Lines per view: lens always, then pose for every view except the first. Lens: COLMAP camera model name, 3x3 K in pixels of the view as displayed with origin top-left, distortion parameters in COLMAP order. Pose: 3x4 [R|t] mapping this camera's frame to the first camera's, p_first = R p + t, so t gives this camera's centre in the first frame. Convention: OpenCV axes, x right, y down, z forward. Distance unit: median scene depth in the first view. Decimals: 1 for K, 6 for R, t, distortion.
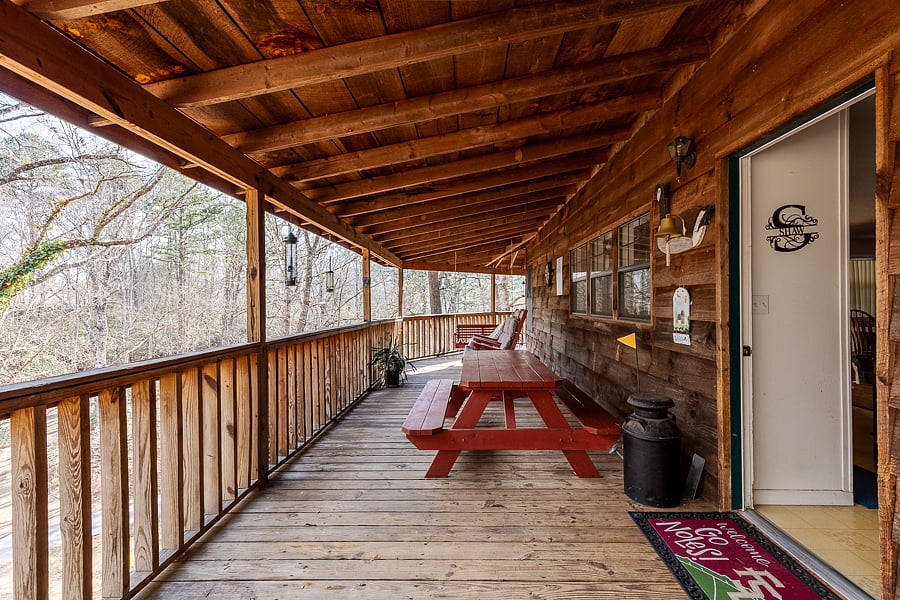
lens RADIAL K [[401.3, 0, 455.6], [0, 401.3, 301.6], [0, 0, 1]] dist [0.000847, -0.000186]
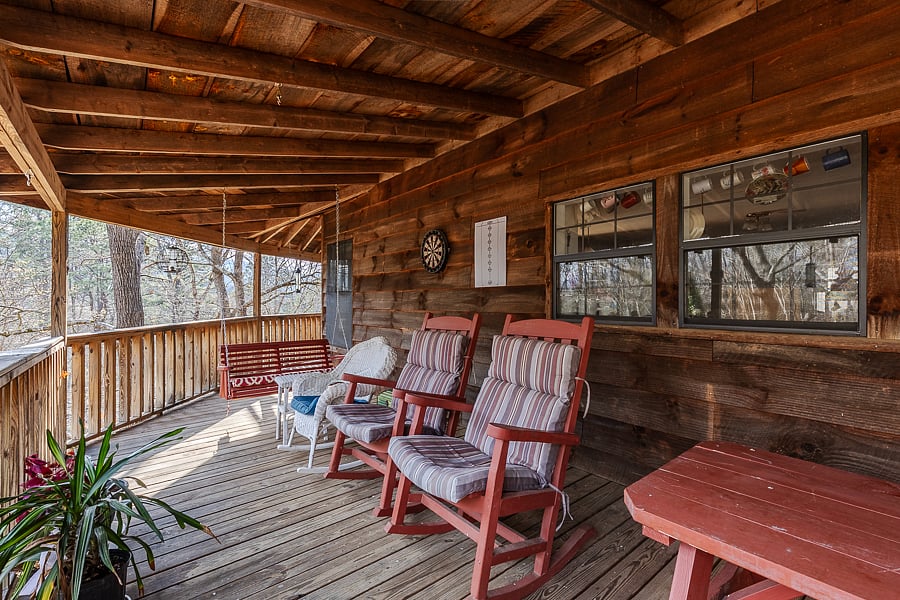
lens RADIAL K [[401.3, 0, 455.6], [0, 401.3, 301.6], [0, 0, 1]] dist [0.000847, -0.000186]
pose [[0.736085, 0.001751, 0.676887, -0.118153], [0.000714, 0.999994, -0.003363, 0.005910], [-0.676888, 0.002959, 0.736080, 0.467758]]
